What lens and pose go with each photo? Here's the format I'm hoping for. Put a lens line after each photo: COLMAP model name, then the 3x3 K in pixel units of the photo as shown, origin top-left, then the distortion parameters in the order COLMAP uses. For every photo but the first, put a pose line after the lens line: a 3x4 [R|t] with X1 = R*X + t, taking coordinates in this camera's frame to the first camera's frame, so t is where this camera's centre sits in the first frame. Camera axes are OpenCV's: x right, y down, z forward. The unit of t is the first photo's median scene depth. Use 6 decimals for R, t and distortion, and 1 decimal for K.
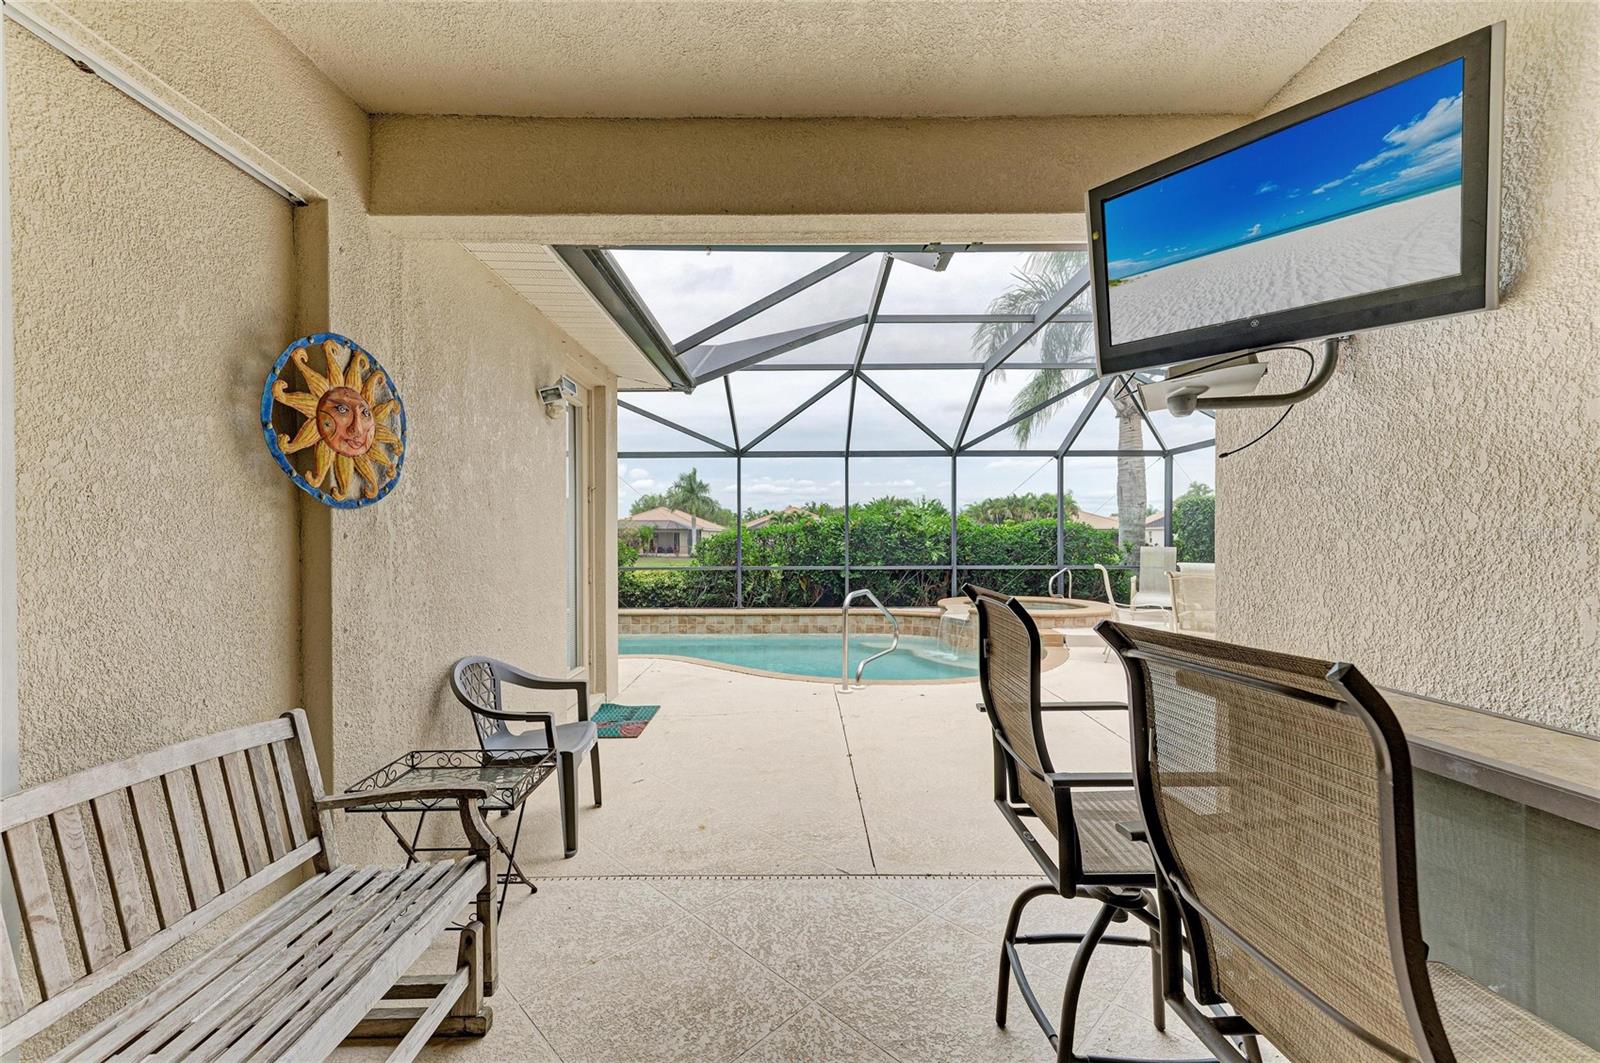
lens RADIAL K [[635.3, 0, 810.2], [0, 635.3, 540.2], [0, 0, 1]] dist [0.010595, -0.000178]
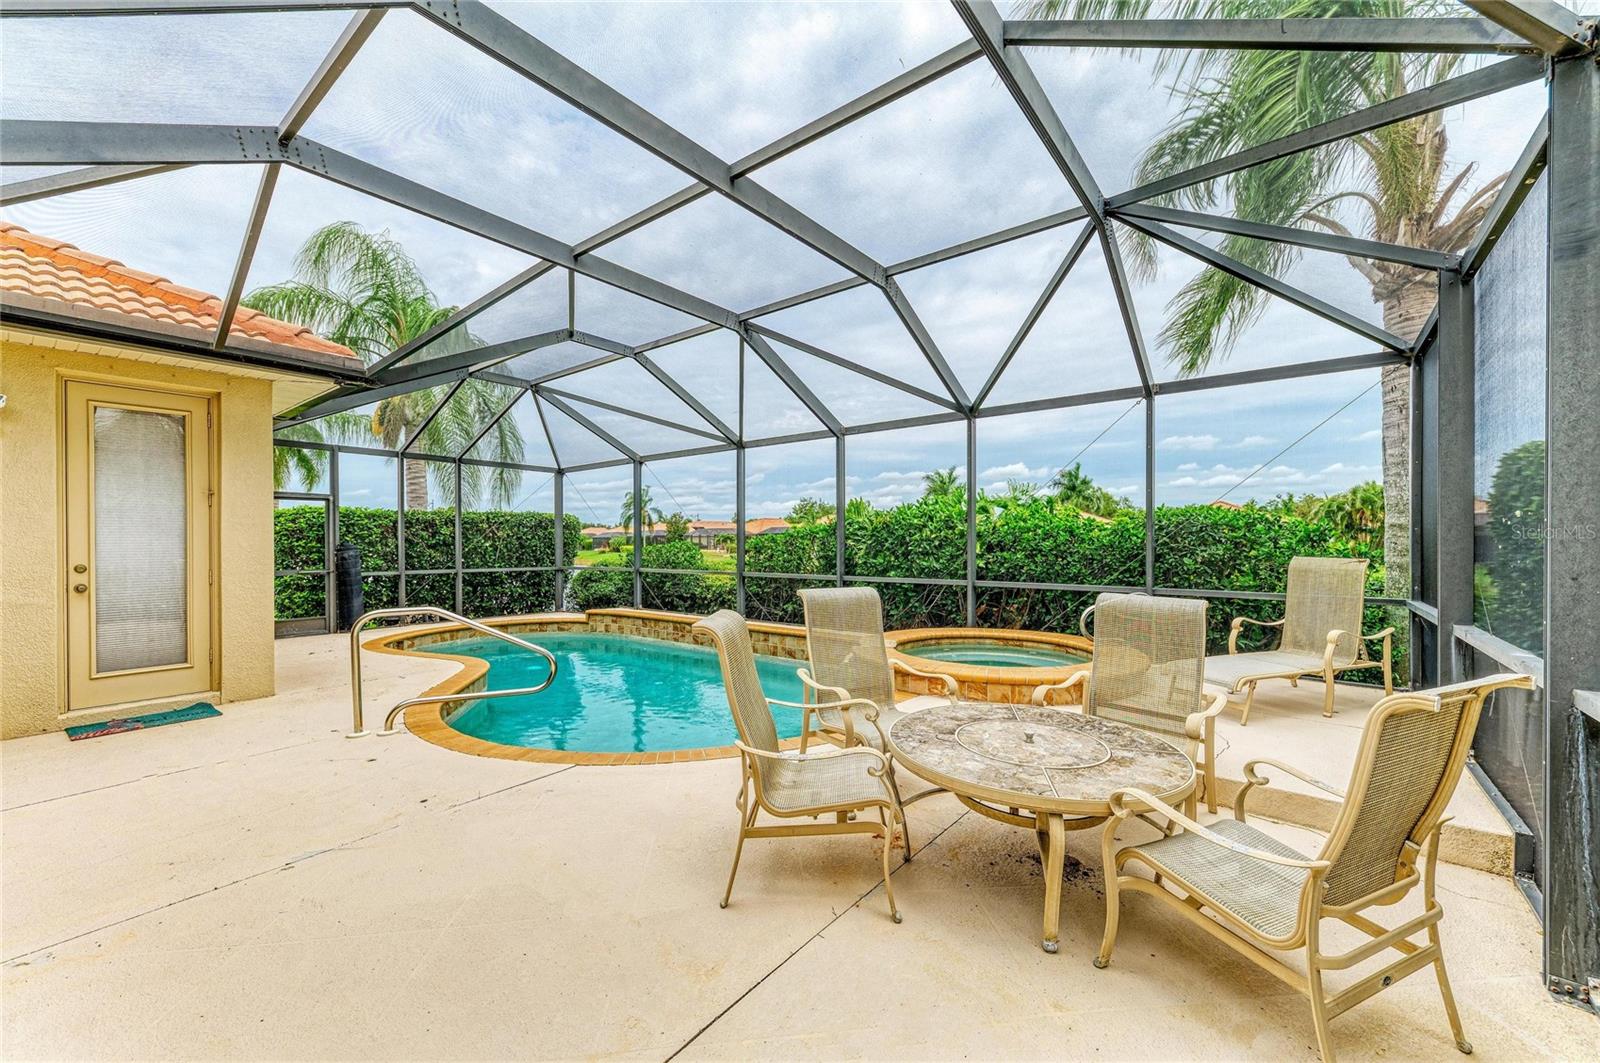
lens RADIAL K [[624.9, 0, 807.8], [0, 624.9, 541.9], [0, 0, 1]] dist [0.021594, -0.007967]
pose [[0.788199, 0.002479, -0.615416, 0.522635], [-0.002176, 0.999997, 0.001242, -0.001810], [0.615417, 0.000360, 0.788202, 0.390202]]
